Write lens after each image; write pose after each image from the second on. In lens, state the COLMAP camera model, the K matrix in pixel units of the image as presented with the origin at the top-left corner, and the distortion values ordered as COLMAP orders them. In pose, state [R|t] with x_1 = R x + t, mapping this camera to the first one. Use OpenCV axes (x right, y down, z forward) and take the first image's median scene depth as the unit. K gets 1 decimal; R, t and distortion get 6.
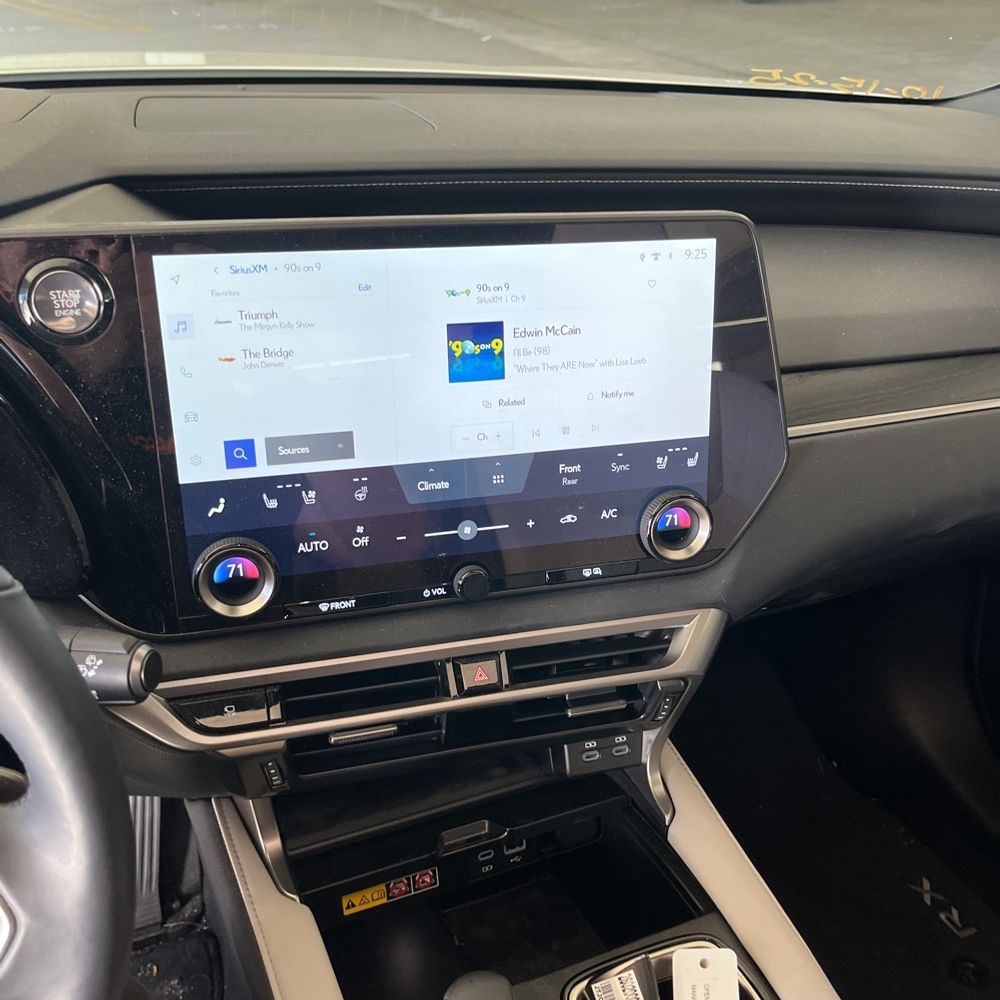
lens RADIAL K [[1010.9, 0, 533.5], [0, 1010.9, 507.6], [0, 0, 1]] dist [0.016053, 0.000000]
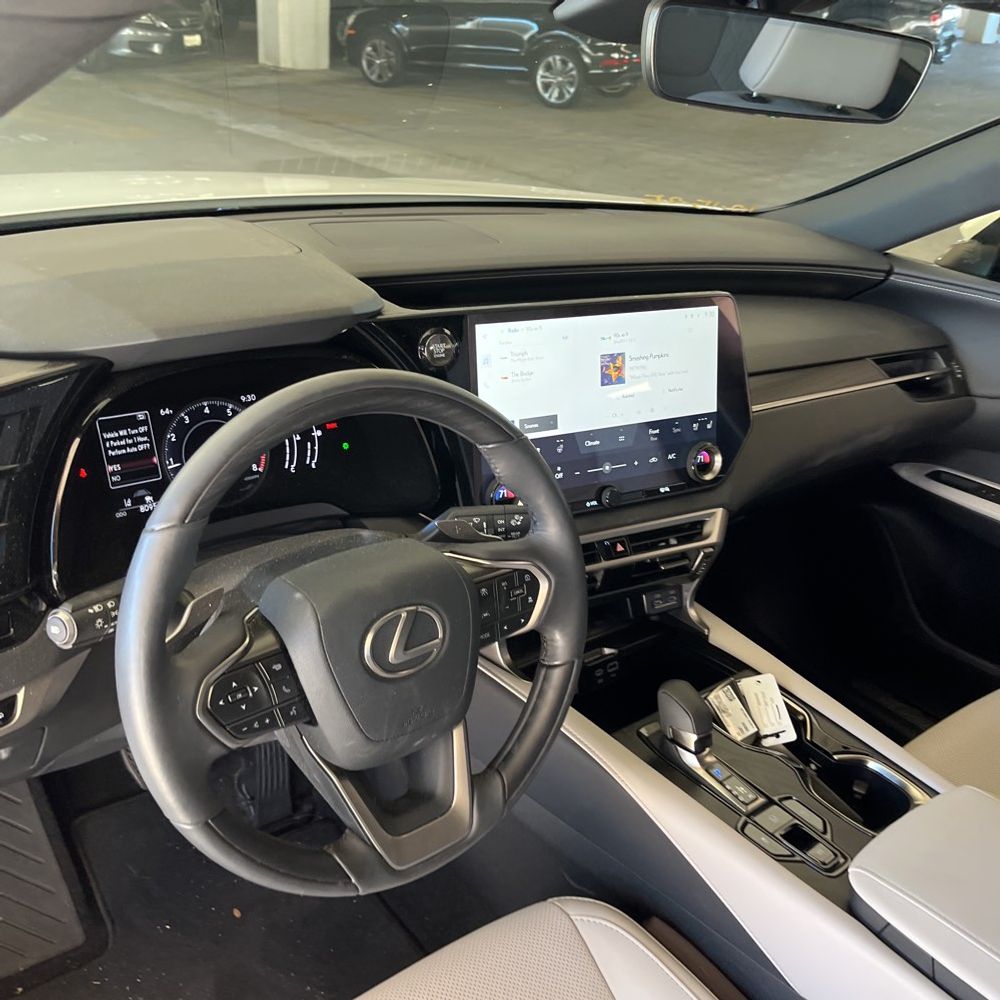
lens RADIAL K [[961.8, 0, 506.4], [0, 961.8, 498.1], [0, 0, 1]] dist [0.052825, 0.000000]
pose [[0.972671, -0.077083, 0.219020, -0.628010], [0.090513, 0.994540, -0.051947, 0.150736], [-0.213819, 0.070351, 0.974337, -0.648936]]
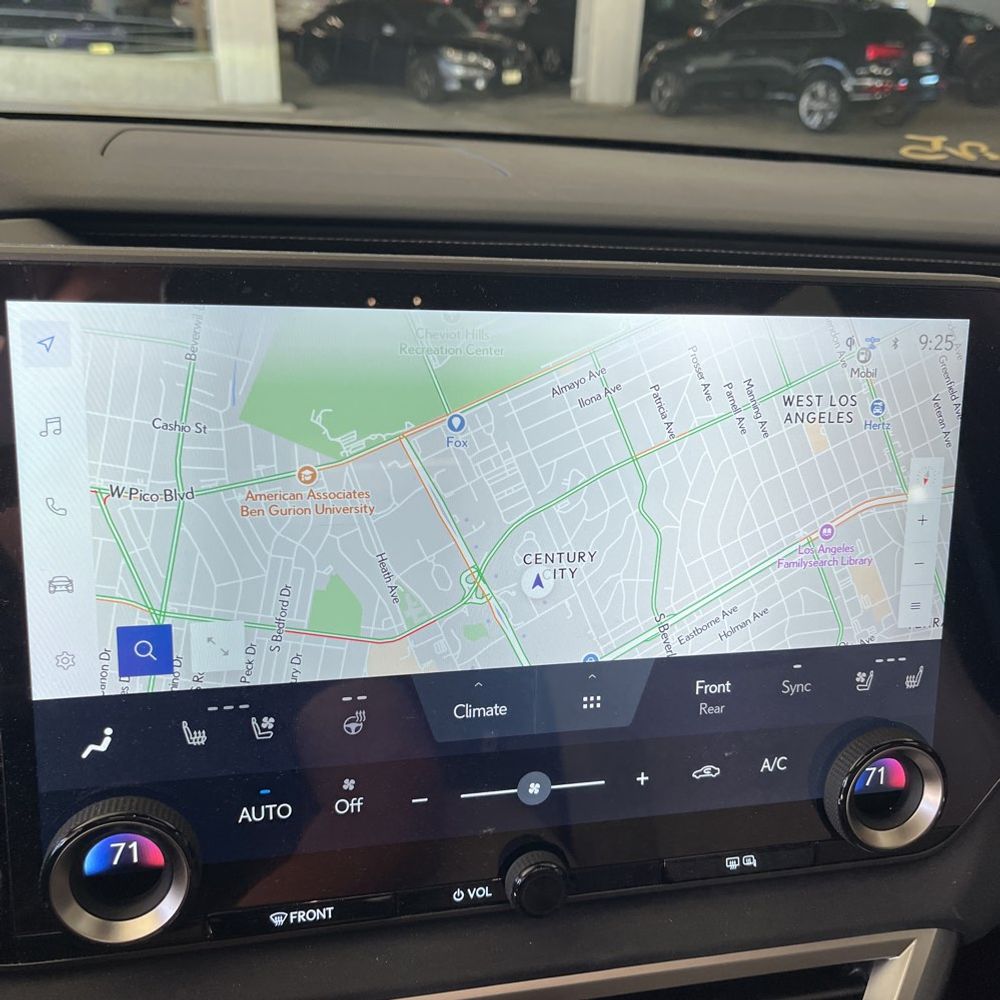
lens RADIAL K [[1010.9, 0, 522.1], [0, 1010.9, 473.1], [0, 0, 1]] dist [0.016053, 0.000000]
pose [[0.996909, 0.042507, -0.066073, -0.041810], [-0.051221, 0.989335, -0.136355, -0.077474], [0.059572, 0.139318, 0.988454, 0.399094]]
